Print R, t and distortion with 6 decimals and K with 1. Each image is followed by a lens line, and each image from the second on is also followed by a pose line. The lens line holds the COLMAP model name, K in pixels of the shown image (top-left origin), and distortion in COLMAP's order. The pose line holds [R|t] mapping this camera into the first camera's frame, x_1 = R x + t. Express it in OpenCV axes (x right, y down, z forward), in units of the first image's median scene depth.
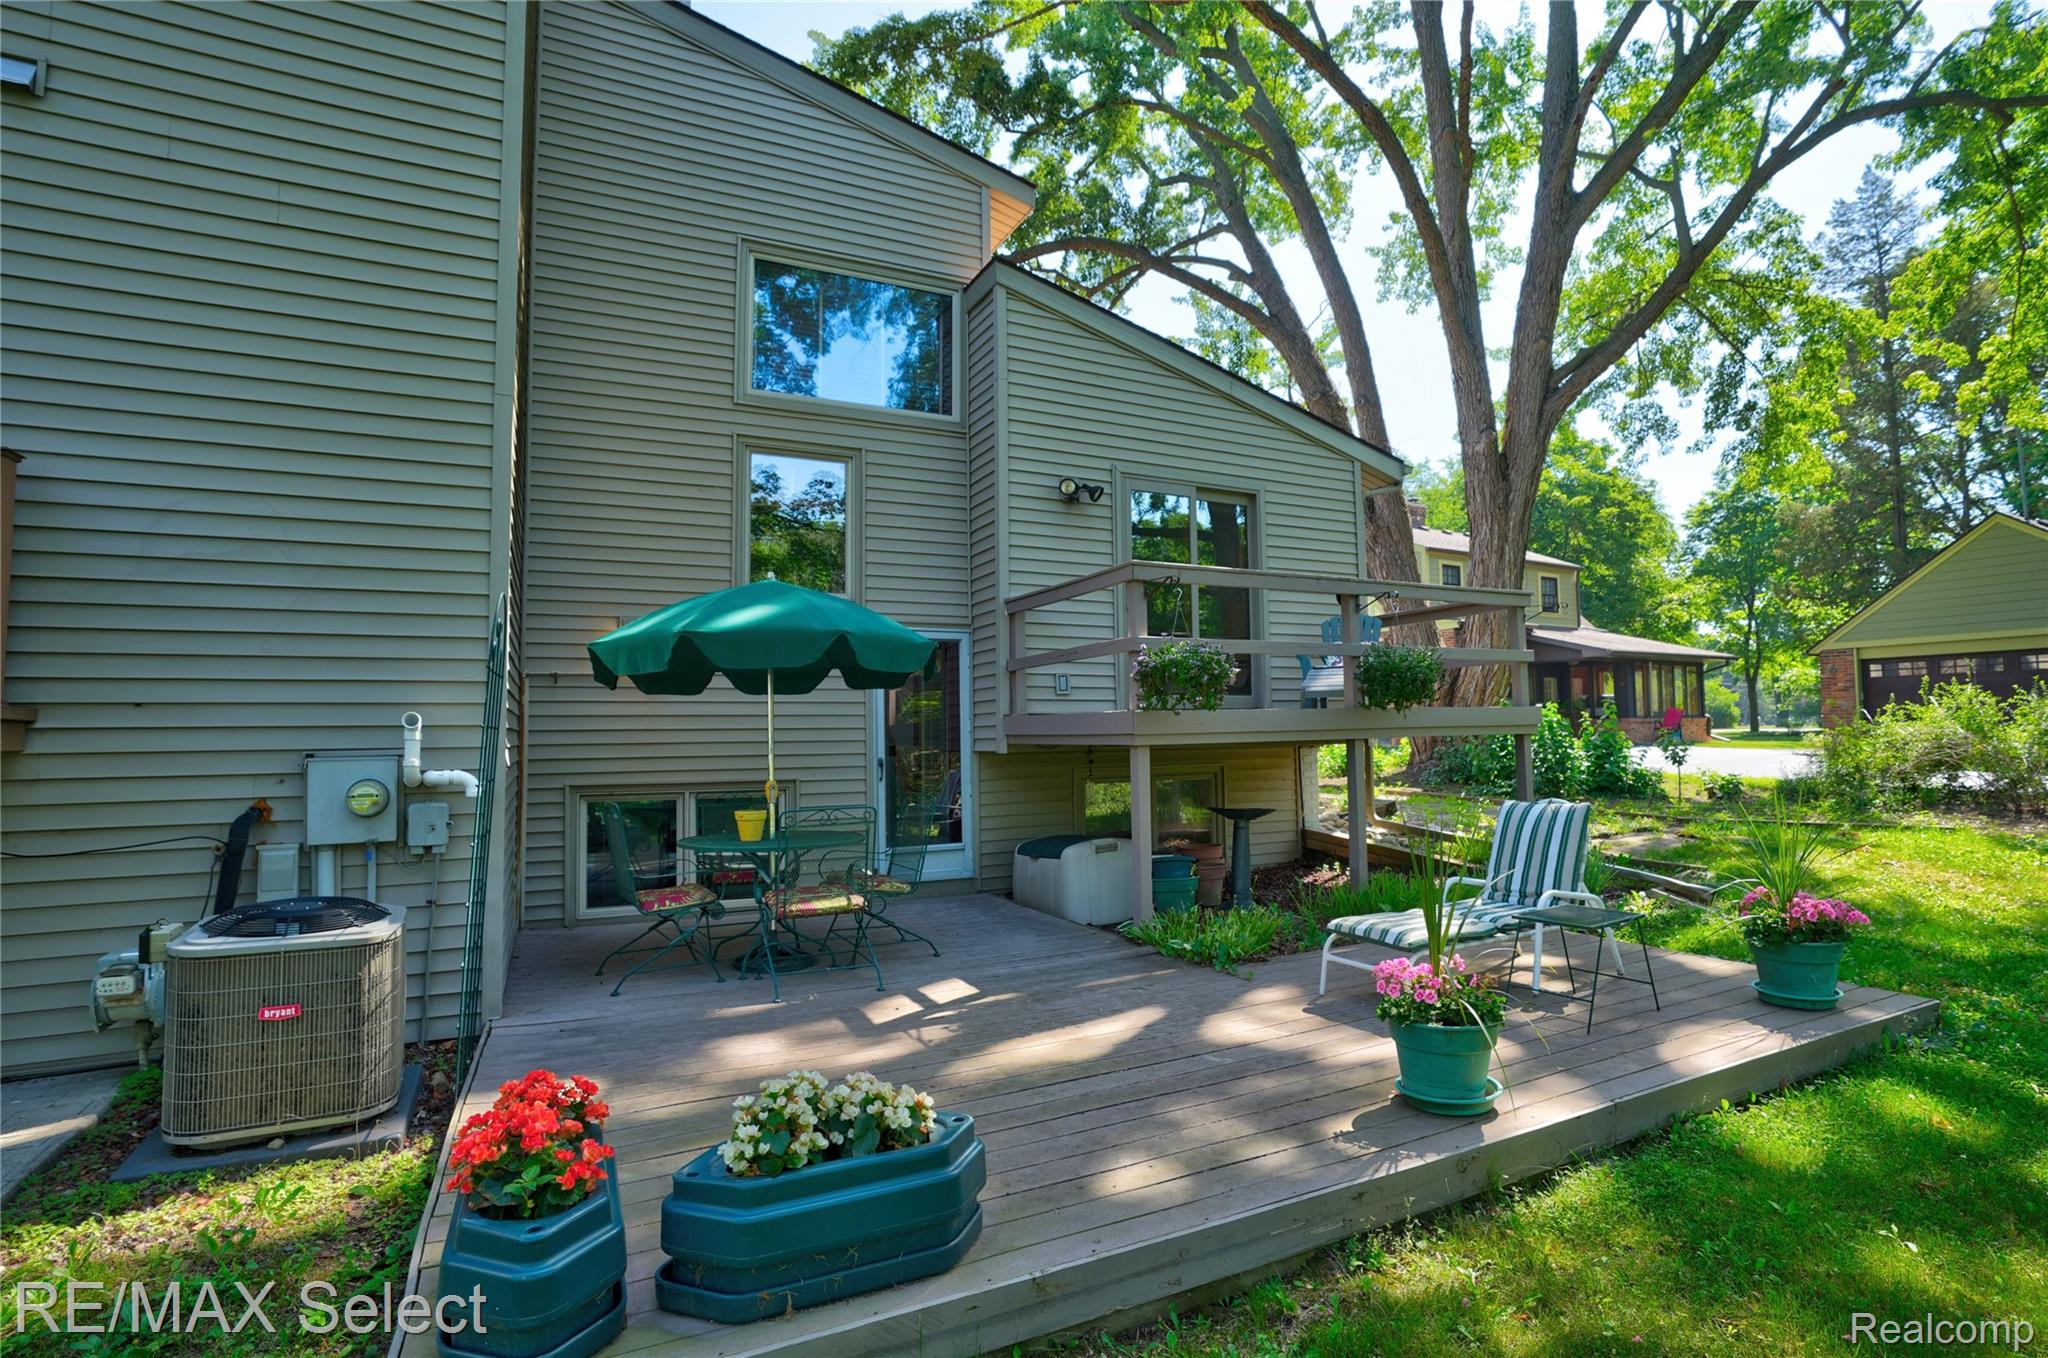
lens RADIAL K [[992.7, 0, 1052.0], [0, 992.7, 673.5], [0, 0, 1]] dist [-0.072066, 0.029953]
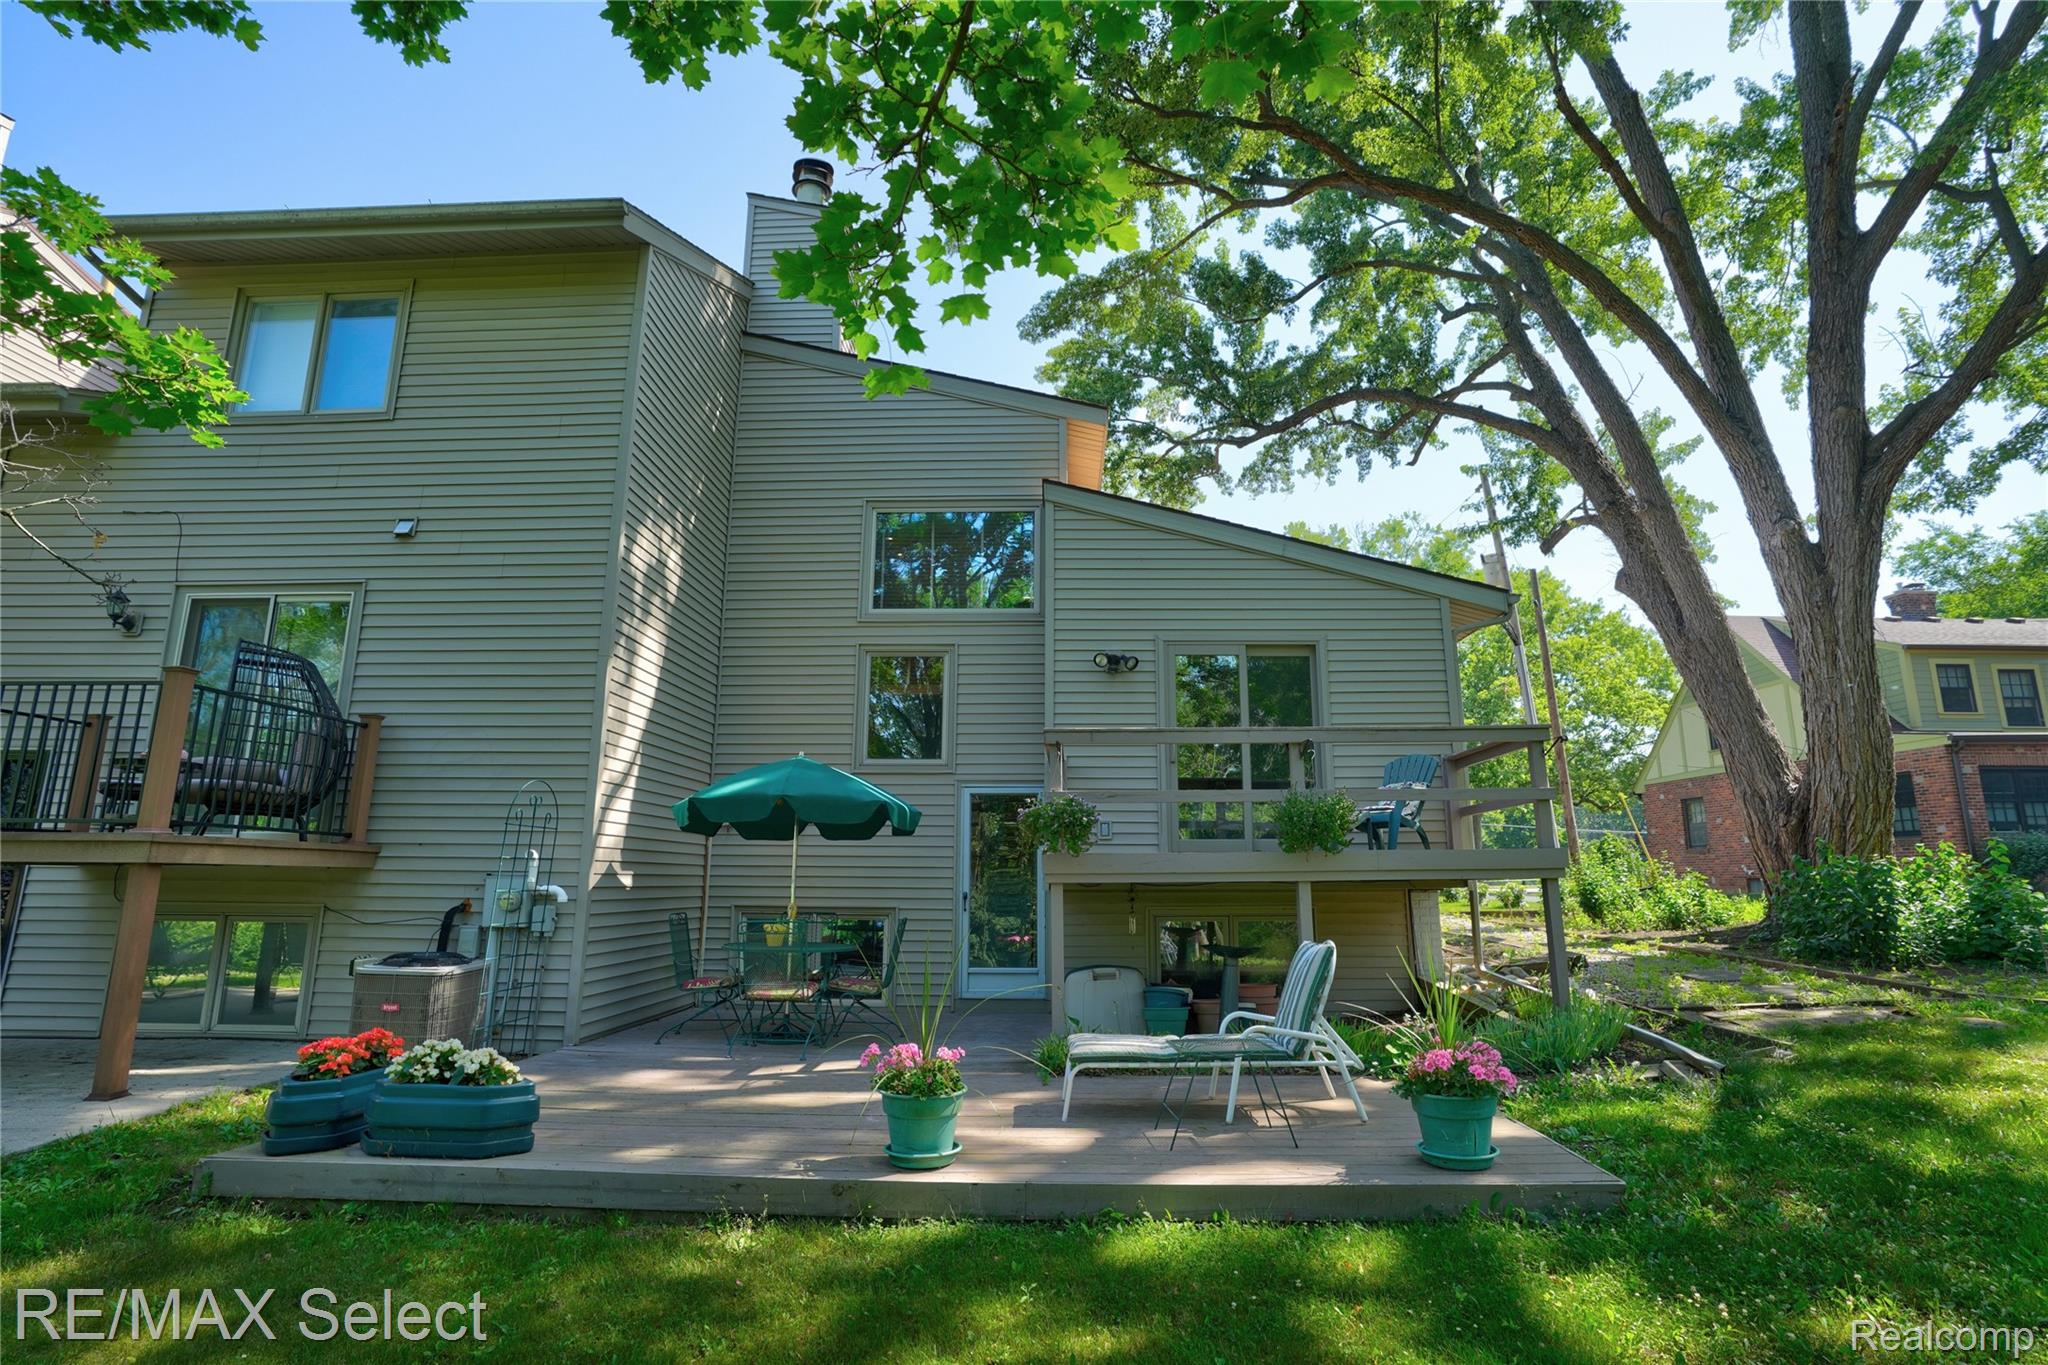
lens RADIAL K [[992.7, 0, 1052.0], [0, 992.7, 677.0], [0, 0, 1]] dist [-0.072066, 0.029953]
pose [[0.880438, -0.080623, -0.467256, 0.733843], [0.014371, 0.989523, -0.143659, -0.001452], [0.473943, 0.119768, 0.872372, -0.070342]]
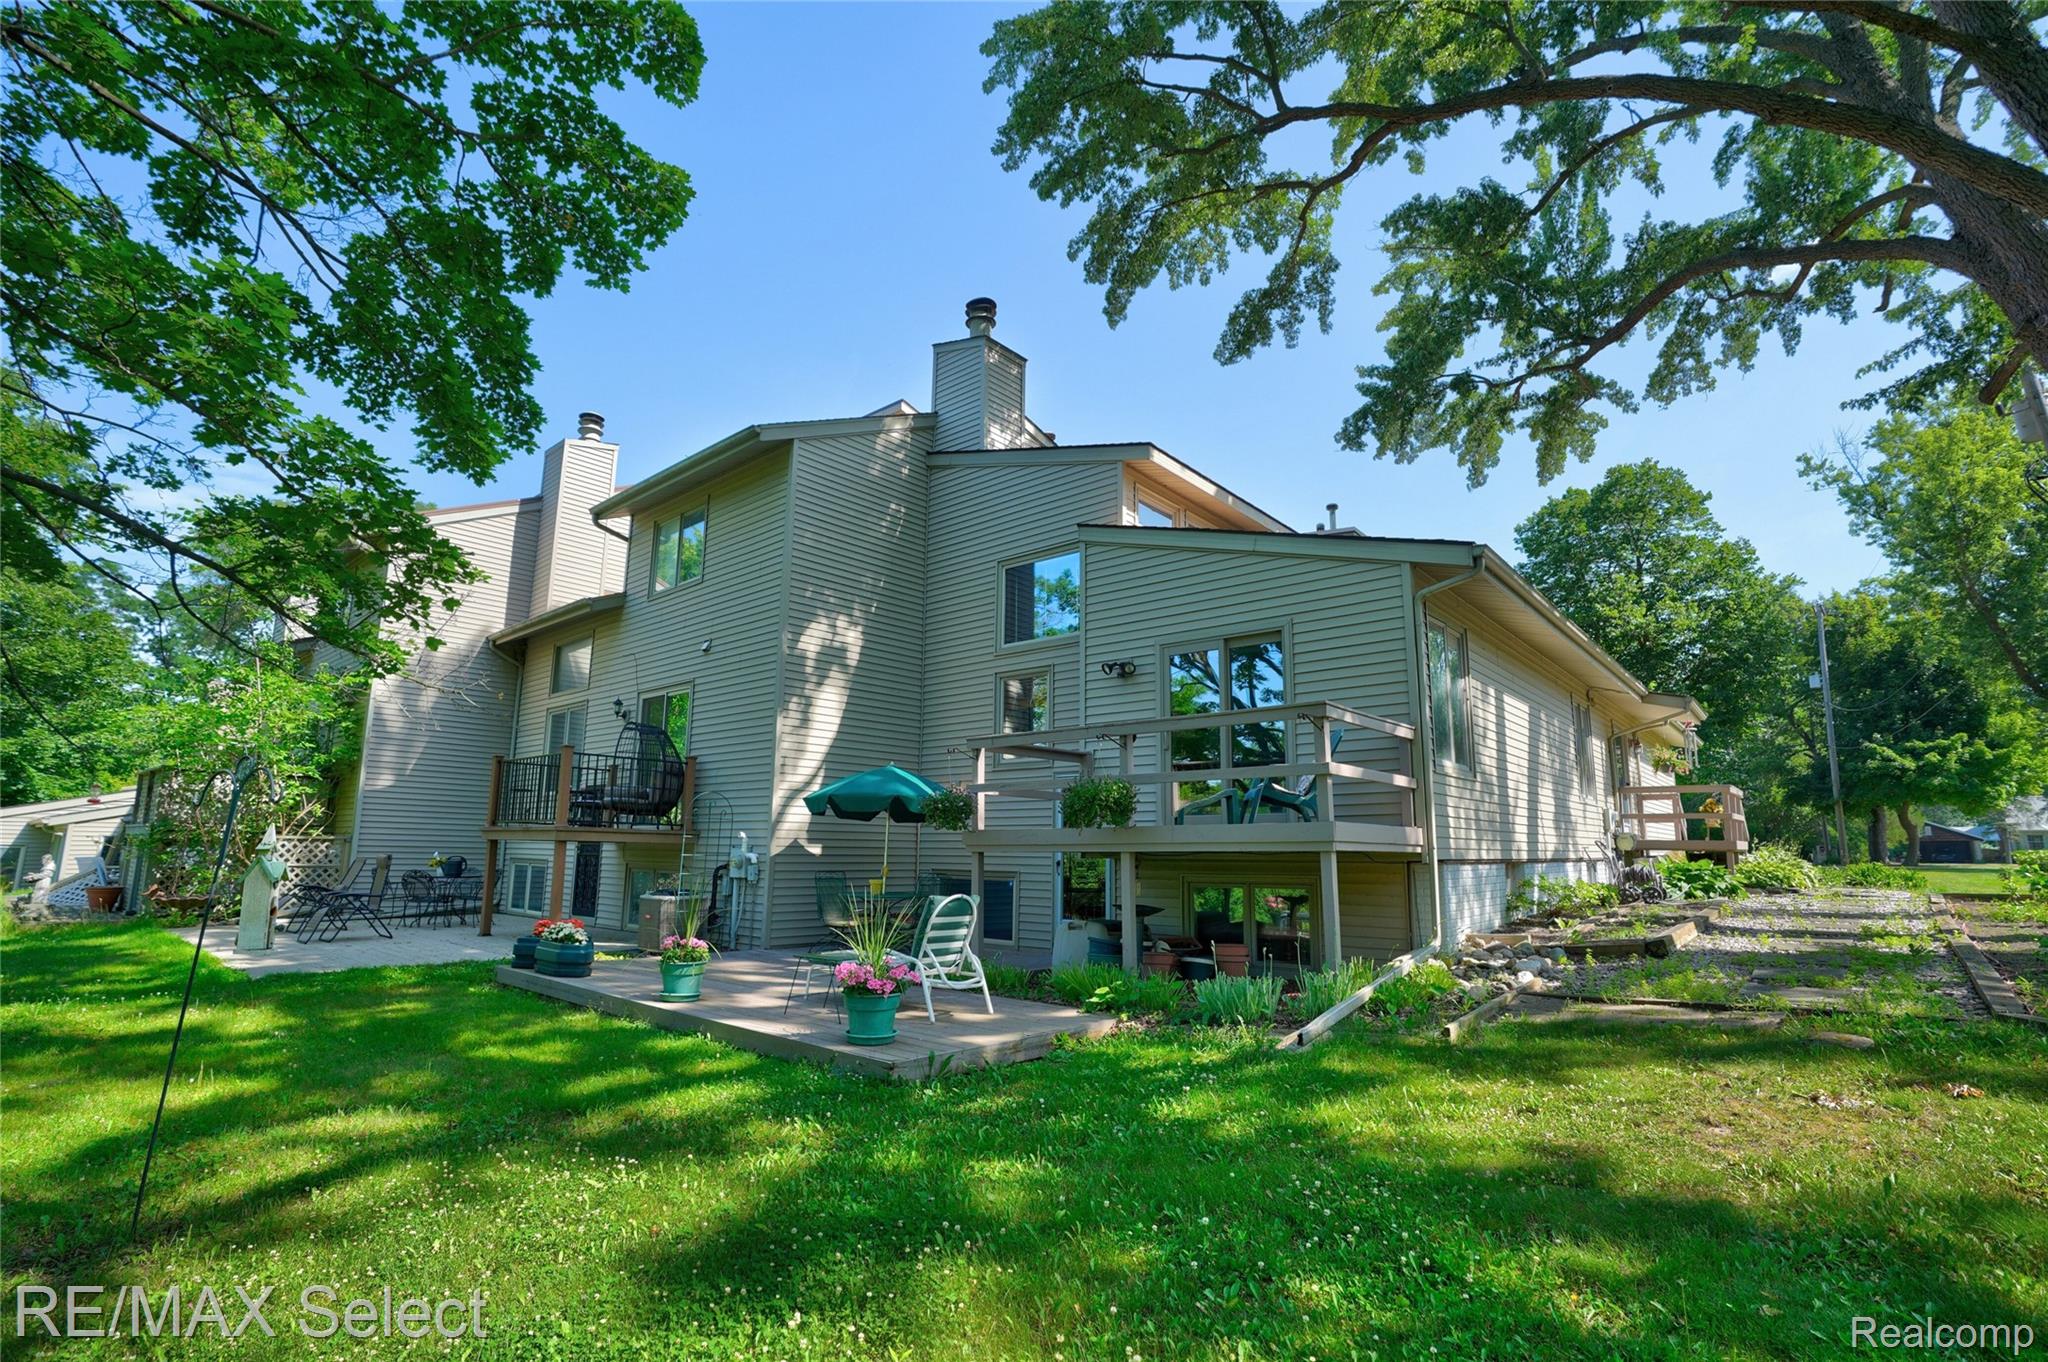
lens RADIAL K [[937.8, 0, 1038.5], [0, 937.8, 670.7], [0, 0, 1]] dist [-0.006441, 0.000788]
pose [[0.395361, -0.156942, -0.905019, 1.723461], [0.044500, 0.987411, -0.151790, 0.021175], [0.917447, 0.019738, 0.397367, 0.532327]]
